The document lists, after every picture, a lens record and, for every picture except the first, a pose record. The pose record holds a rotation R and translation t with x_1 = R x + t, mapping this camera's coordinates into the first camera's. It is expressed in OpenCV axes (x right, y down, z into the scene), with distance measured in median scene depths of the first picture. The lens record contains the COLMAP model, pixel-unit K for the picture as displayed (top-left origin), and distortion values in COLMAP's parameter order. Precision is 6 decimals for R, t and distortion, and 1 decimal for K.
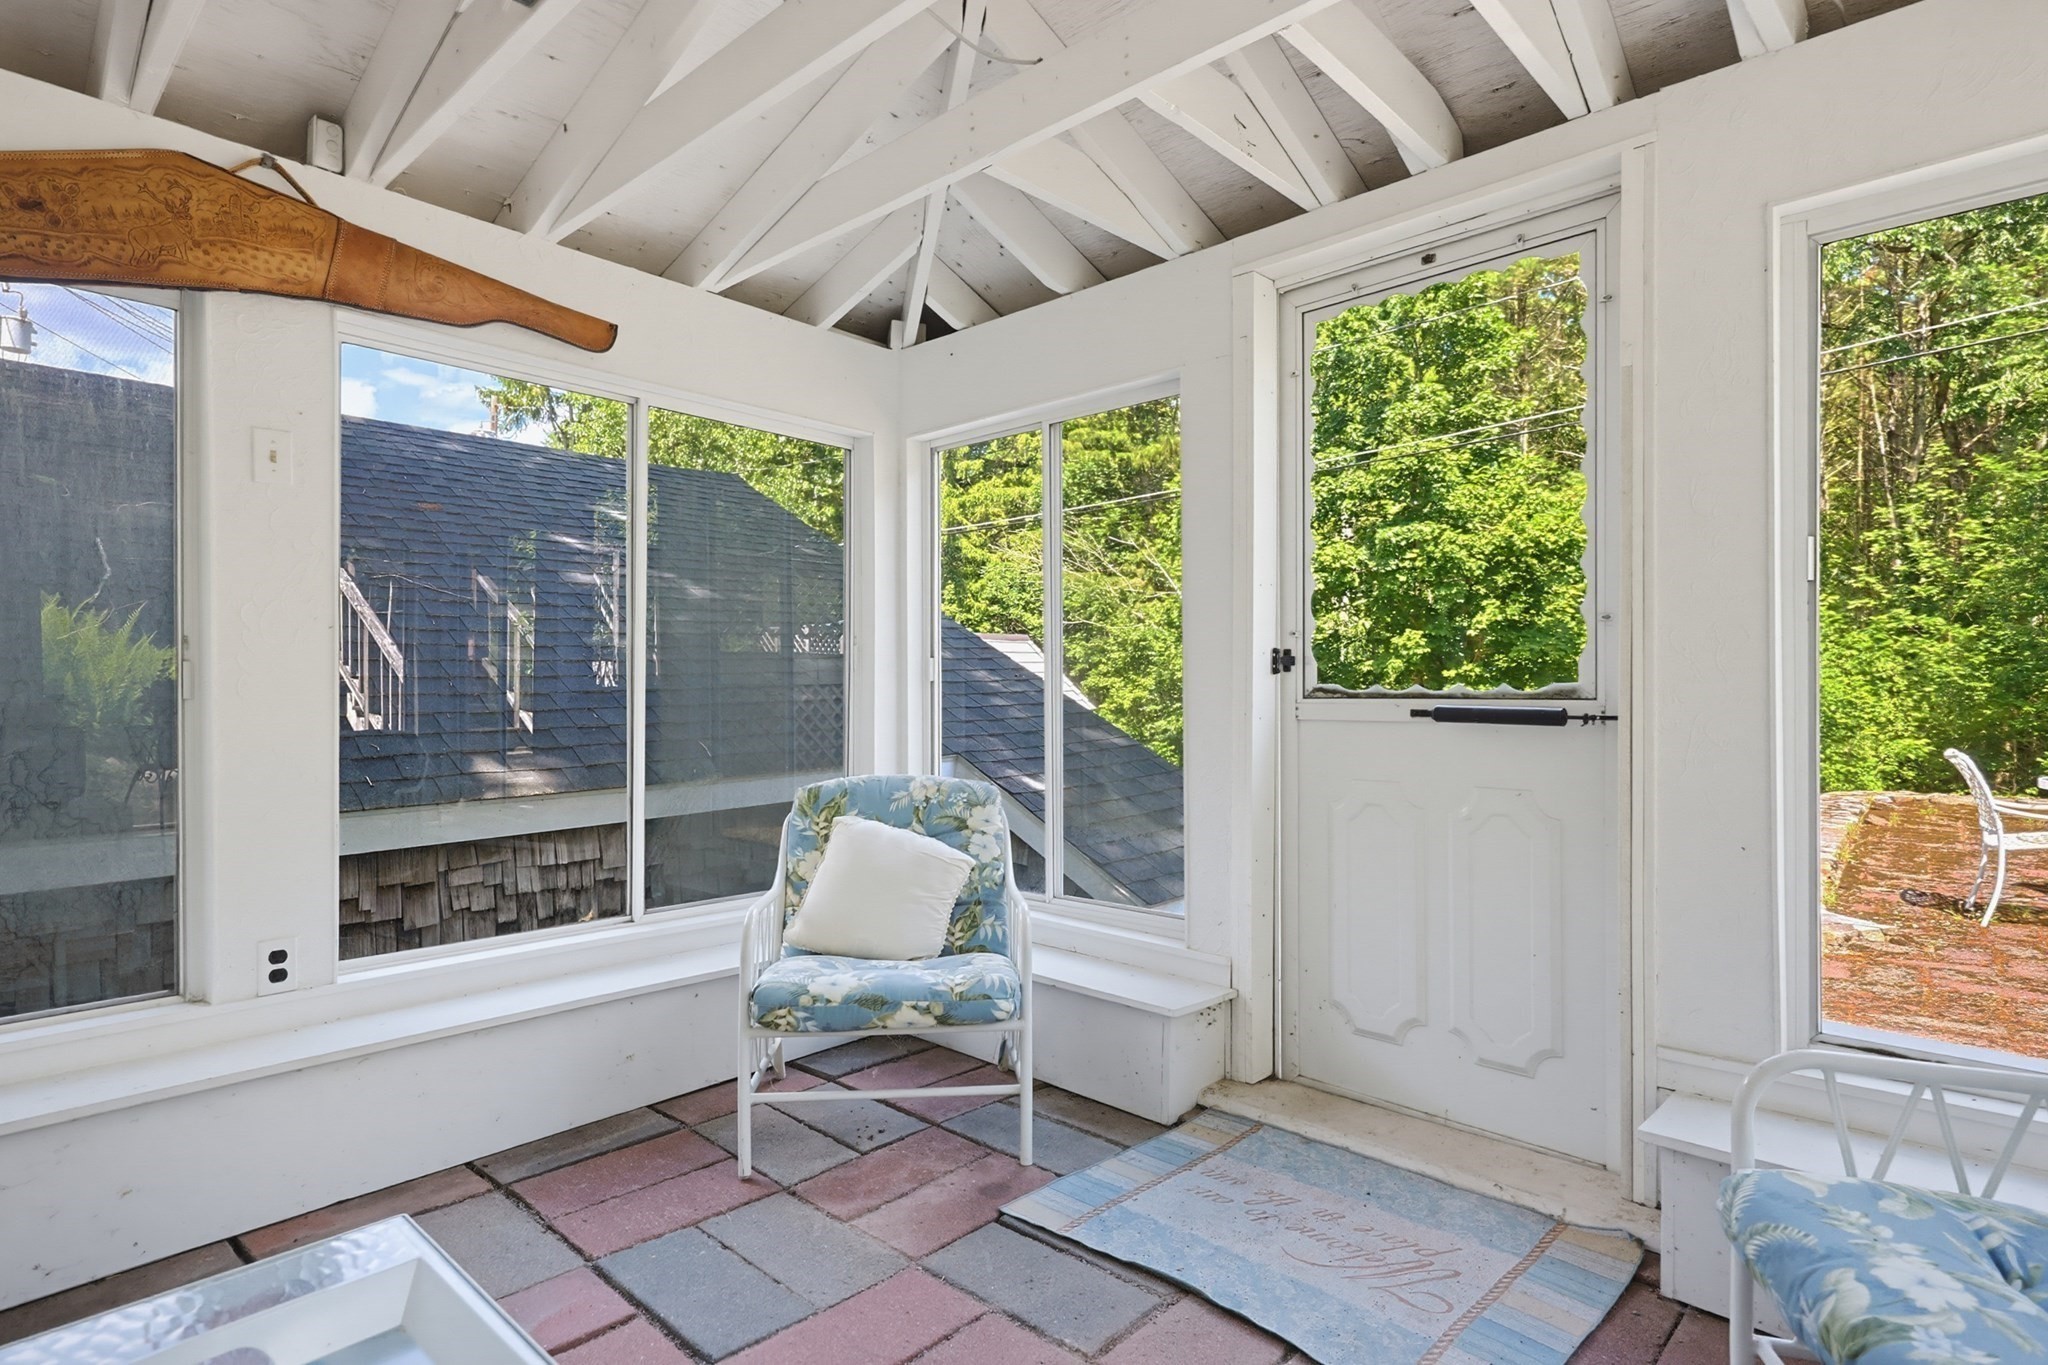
lens RADIAL K [[1075.8, 0, 1021.6], [0, 1075.8, 684.5], [0, 0, 1]] dist [-0.004838, -0.000851]
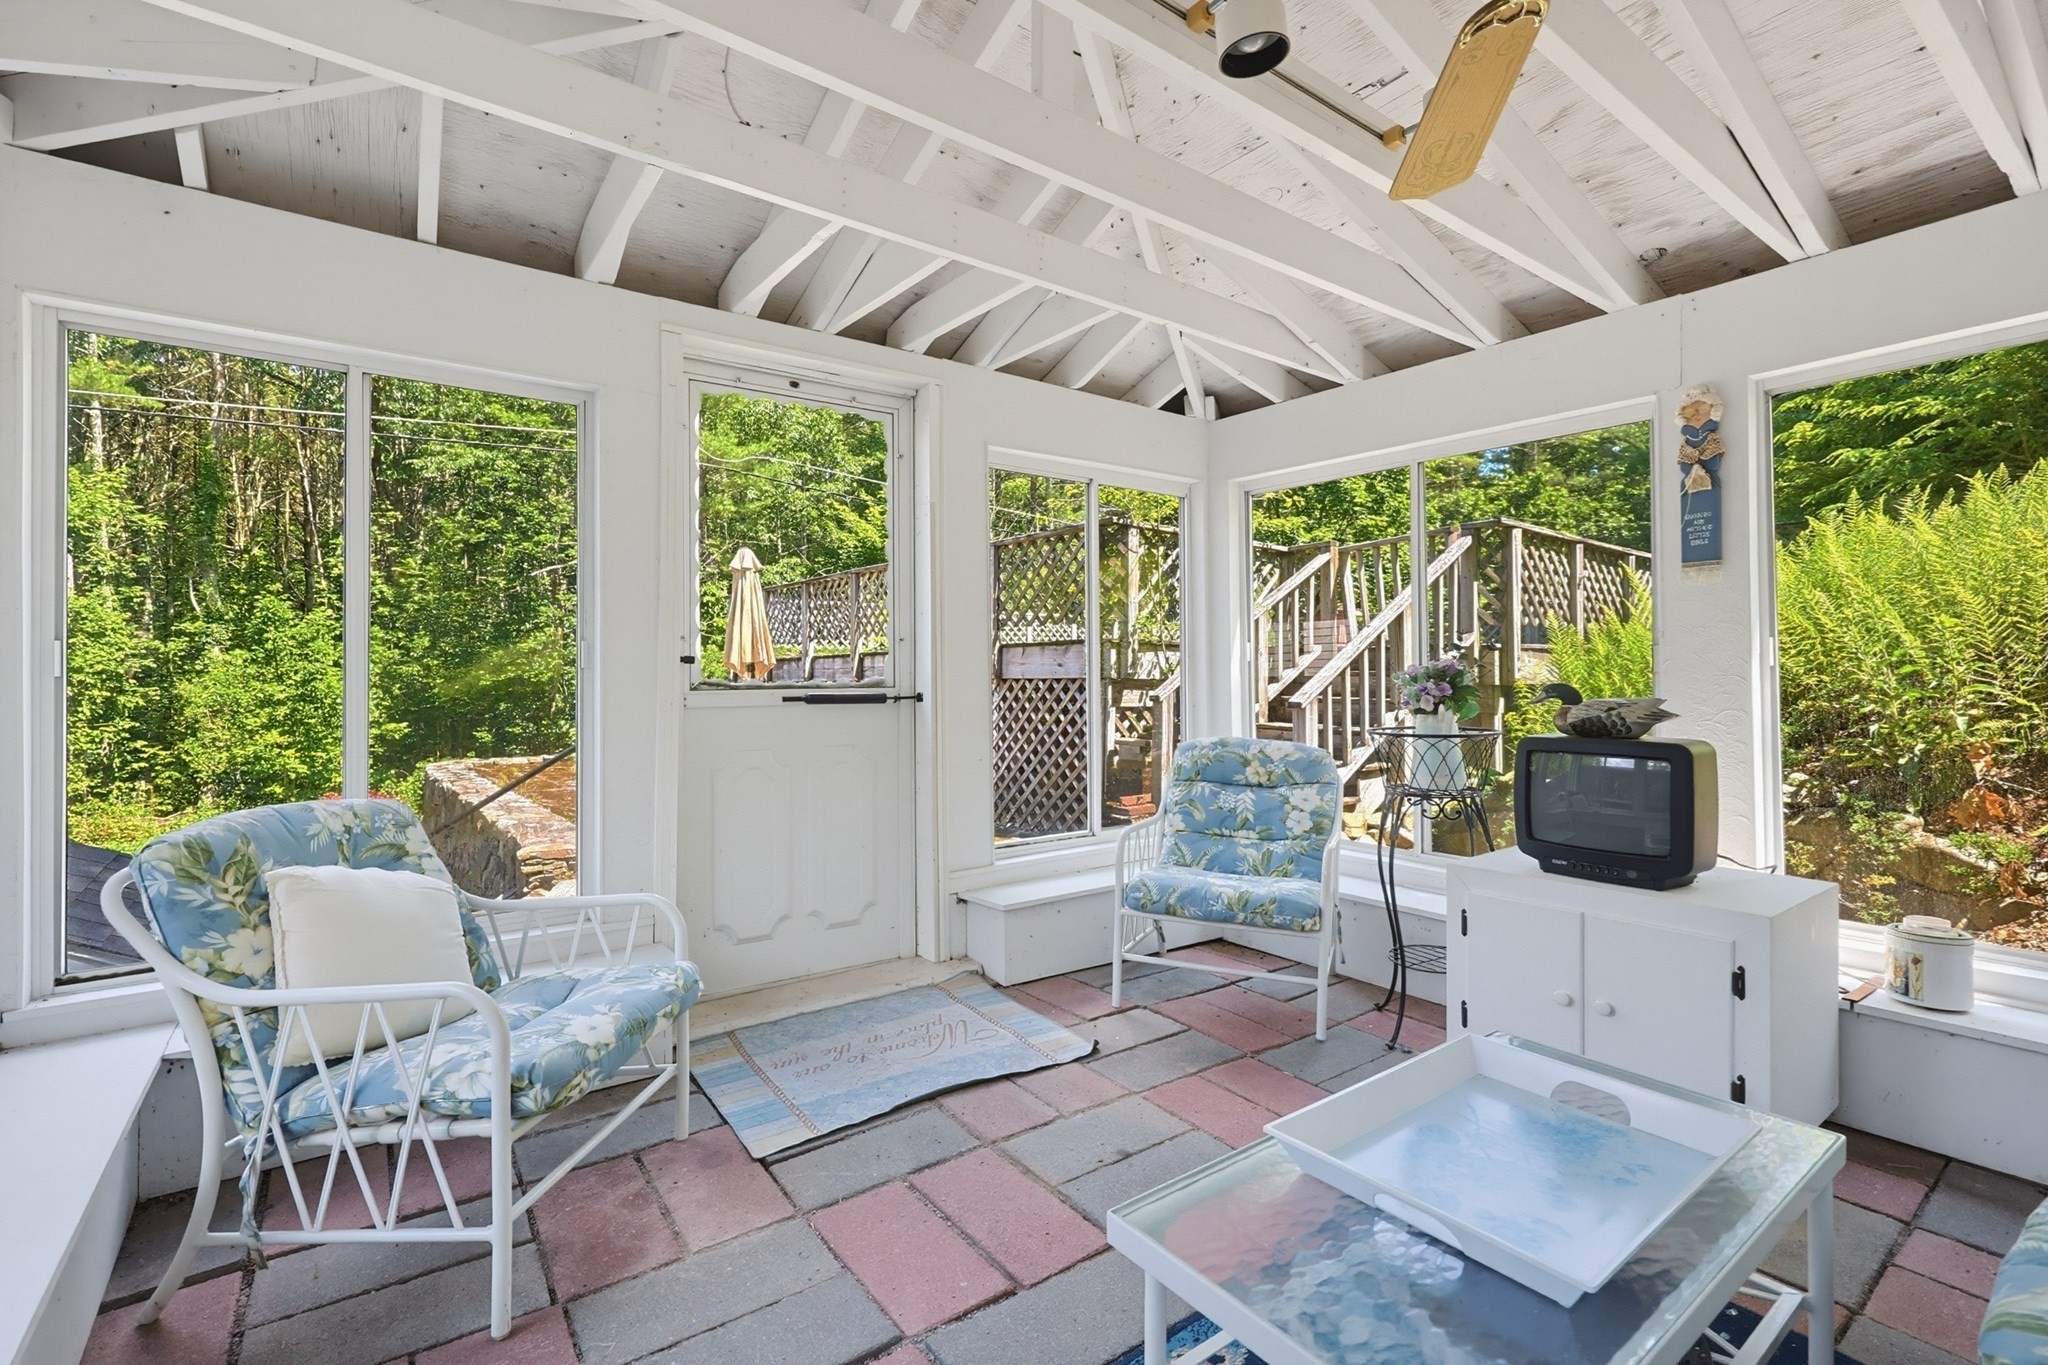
lens RADIAL K [[878.5, 0, 1020.8], [0, 878.5, 674.5], [0, 0, 1]] dist [-0.003123, -0.000436]
pose [[0.195513, 0.003322, 0.980695, -0.792963], [0.004101, 0.999983, -0.004205, 0.000535], [-0.980692, 0.004844, 0.195496, 0.523767]]
